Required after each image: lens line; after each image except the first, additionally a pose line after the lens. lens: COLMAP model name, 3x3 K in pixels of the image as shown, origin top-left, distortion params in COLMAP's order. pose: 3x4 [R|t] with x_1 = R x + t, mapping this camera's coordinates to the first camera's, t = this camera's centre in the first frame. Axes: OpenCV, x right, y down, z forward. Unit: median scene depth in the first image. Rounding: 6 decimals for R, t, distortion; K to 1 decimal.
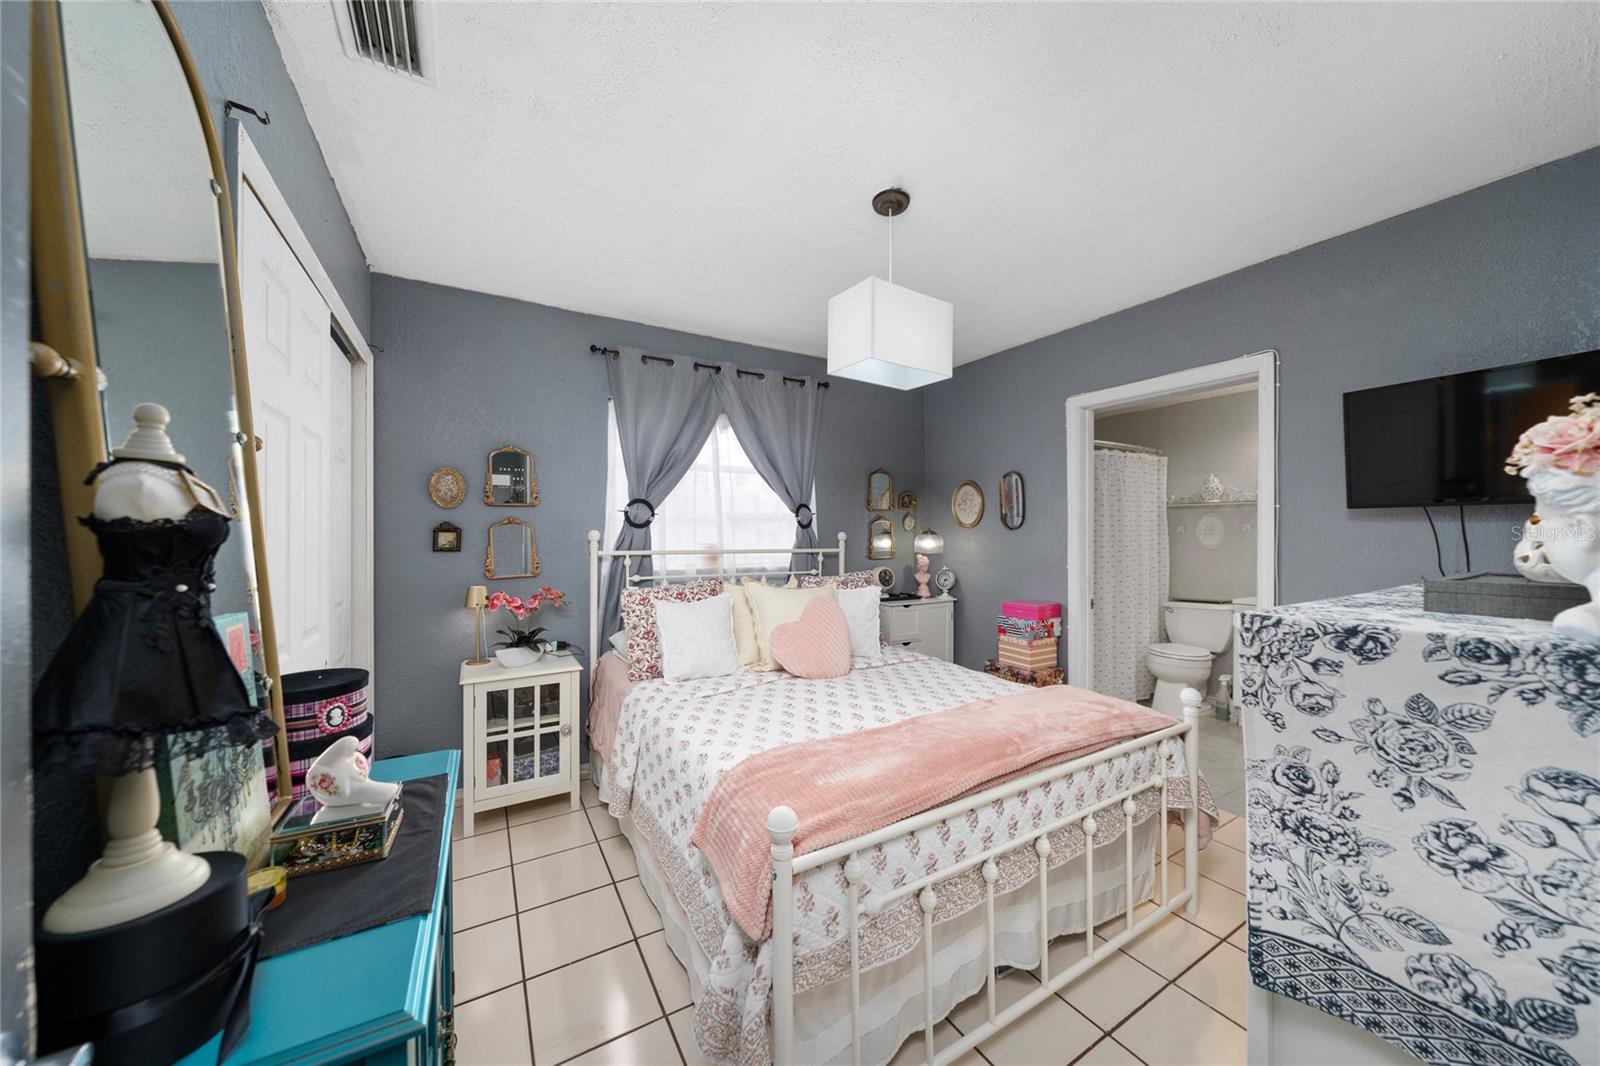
lens RADIAL K [[549.7, 0, 802.6], [0, 549.7, 536.2], [0, 0, 1]] dist [-0.005085, 0.000714]
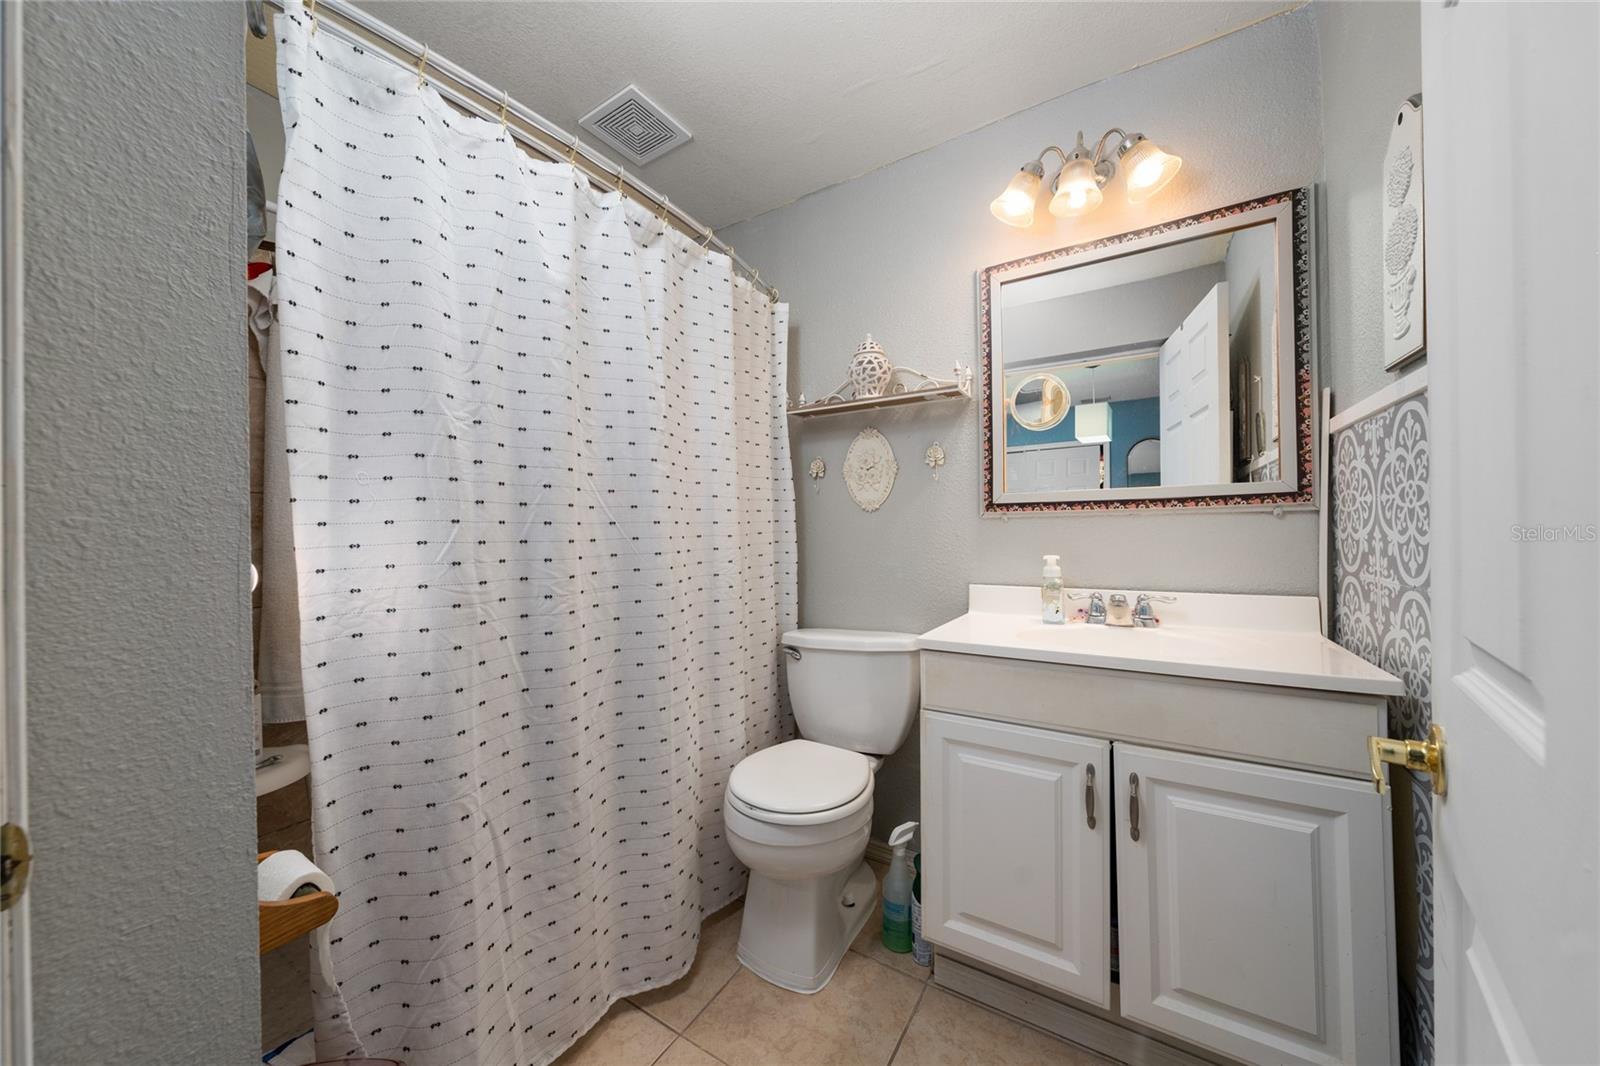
lens RADIAL K [[549.7, 0, 793.5], [0, 549.7, 528.6], [0, 0, 1]] dist [-0.005085, 0.000714]
pose [[0.884081, -0.007110, 0.467280, 0.497982], [0.005188, 0.999972, 0.005400, 0.035167], [-0.467306, -0.002350, 0.884093, 0.660917]]
